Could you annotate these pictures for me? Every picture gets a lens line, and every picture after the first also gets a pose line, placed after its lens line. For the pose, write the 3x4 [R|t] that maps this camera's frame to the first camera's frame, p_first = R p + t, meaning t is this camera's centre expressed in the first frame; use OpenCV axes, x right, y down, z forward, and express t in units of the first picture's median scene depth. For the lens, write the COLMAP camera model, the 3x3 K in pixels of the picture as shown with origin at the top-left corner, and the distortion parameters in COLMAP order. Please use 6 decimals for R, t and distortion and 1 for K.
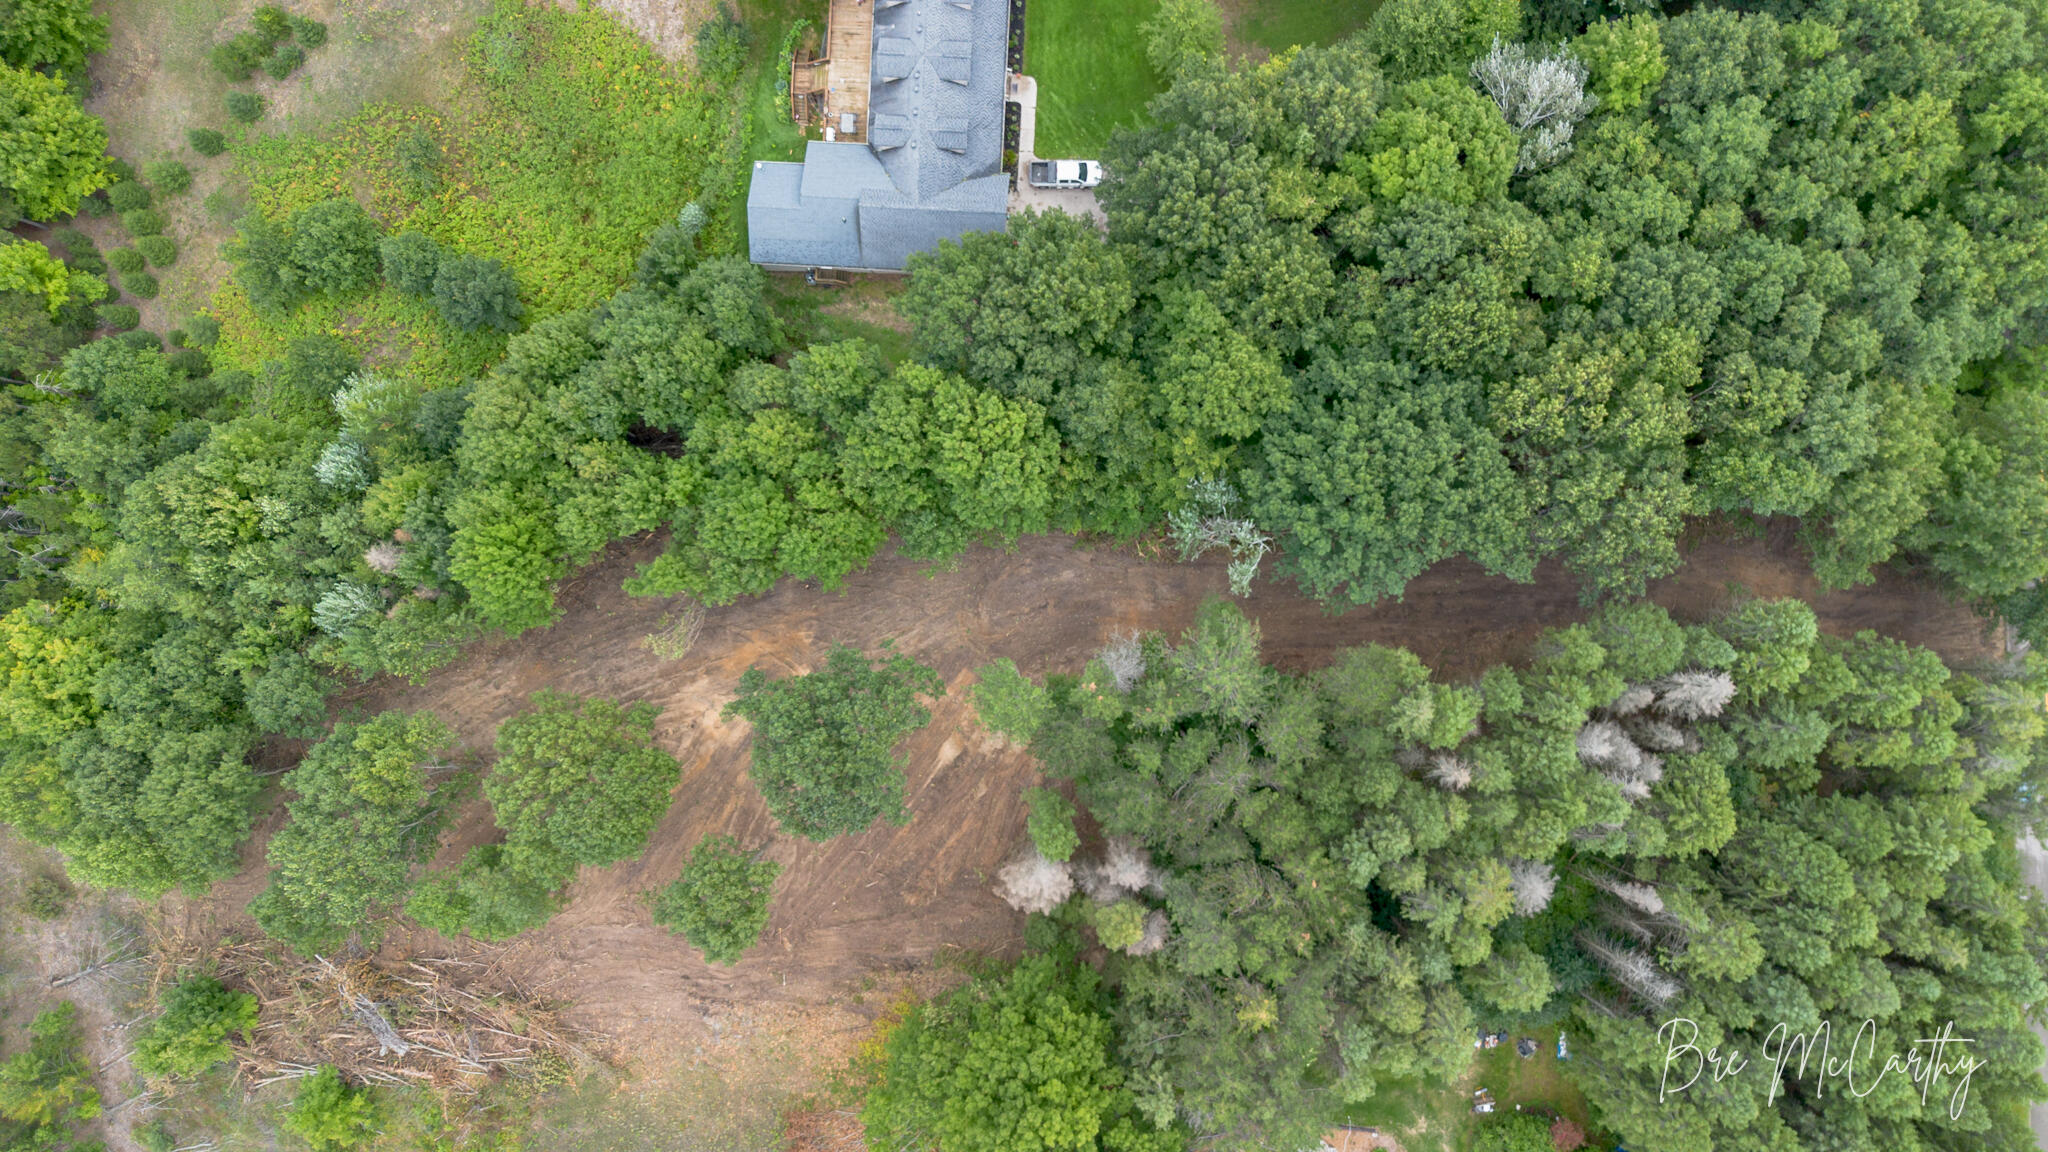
lens RADIAL K [[1438.4, 0, 1024.0], [0, 1438.4, 576.0], [0, 0, 1]] dist [0.081628, -0.095072]
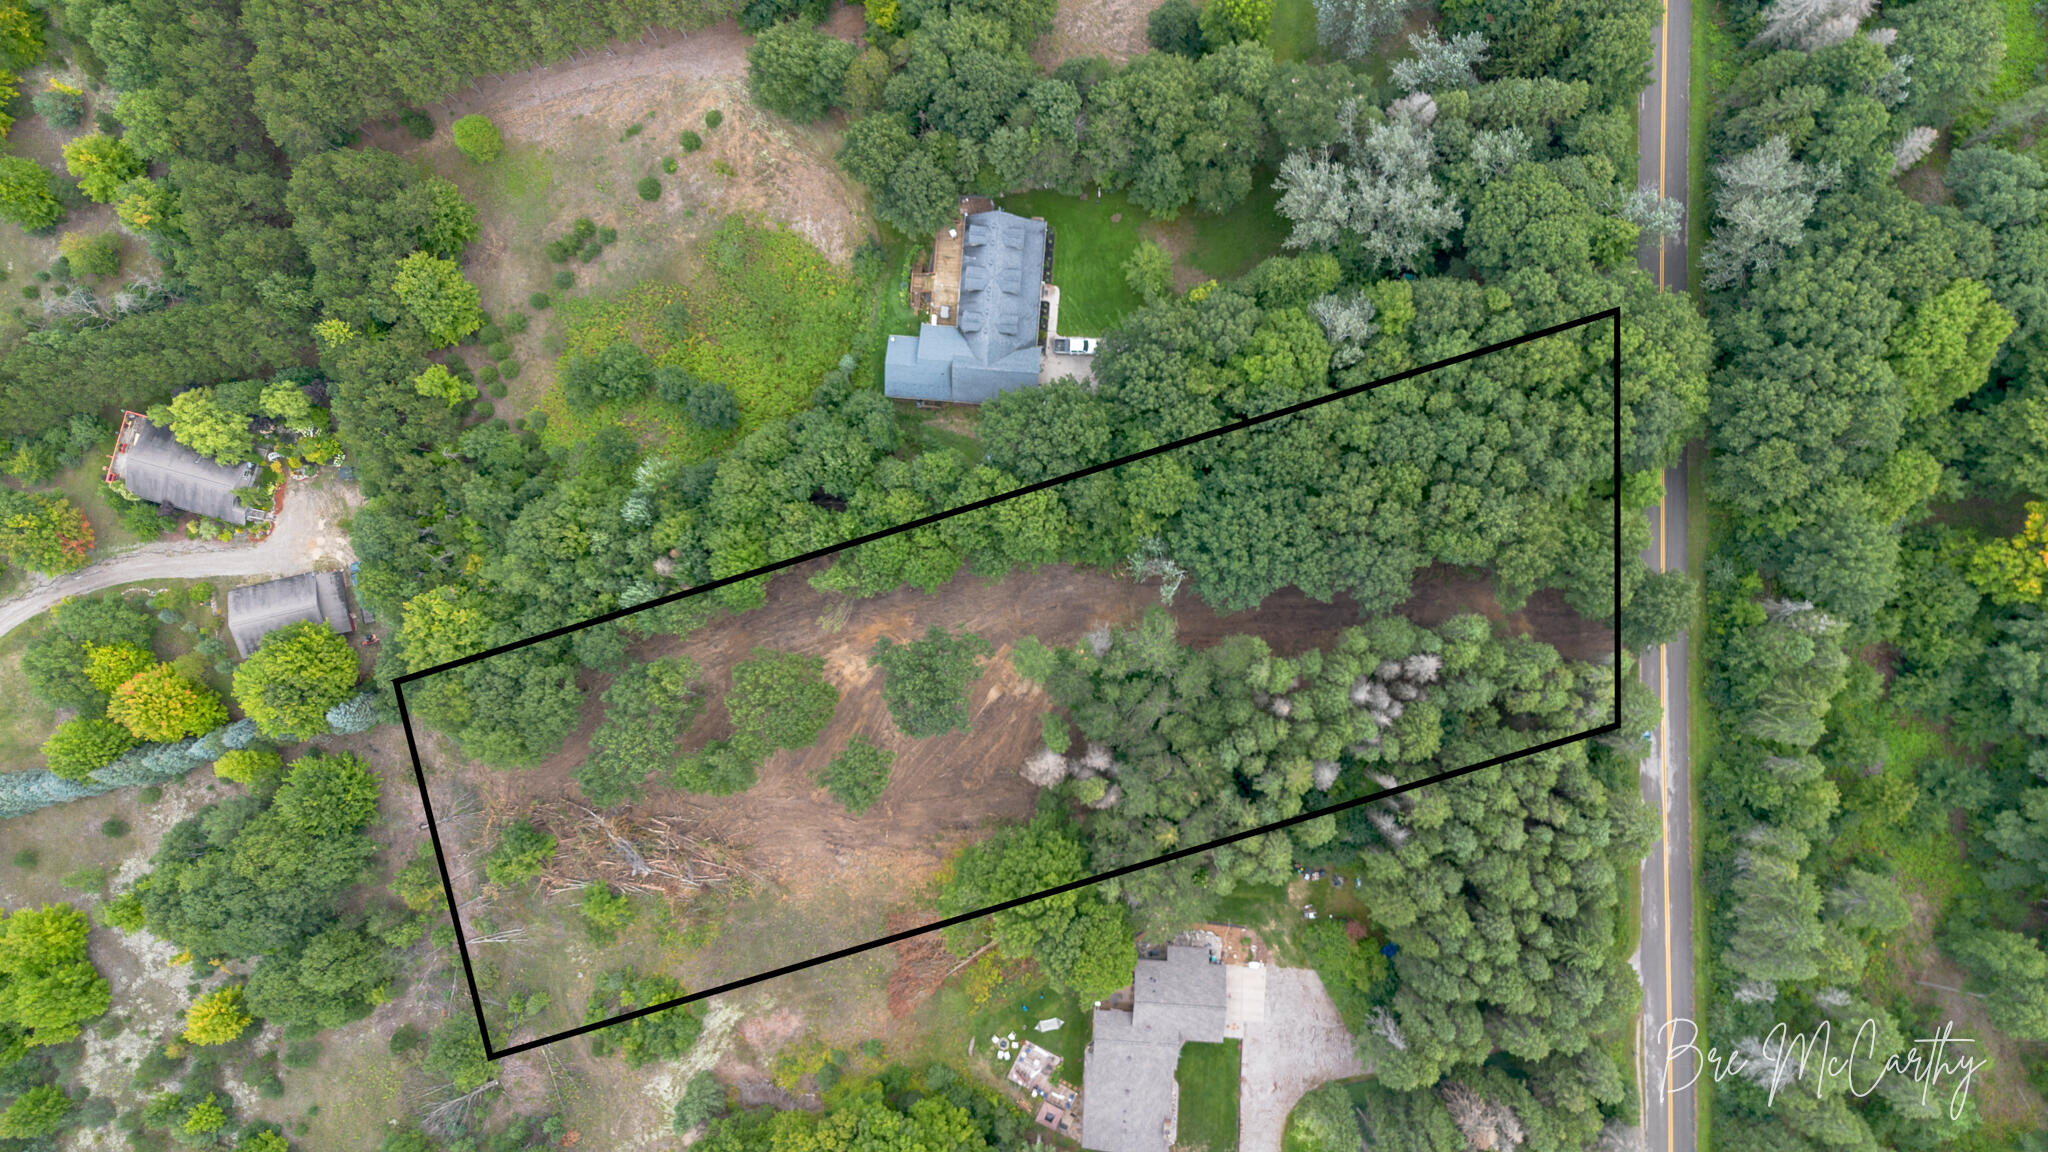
lens RADIAL K [[1438.4, 0, 1024.0], [0, 1438.4, 576.0], [0, 0, 1]] dist [0.081628, -0.095072]
pose [[0.999521, 0.029607, -0.008976, -0.008274], [-0.029630, 0.999558, -0.002475, -0.010328], [0.008899, 0.002740, 0.999957, -0.718884]]
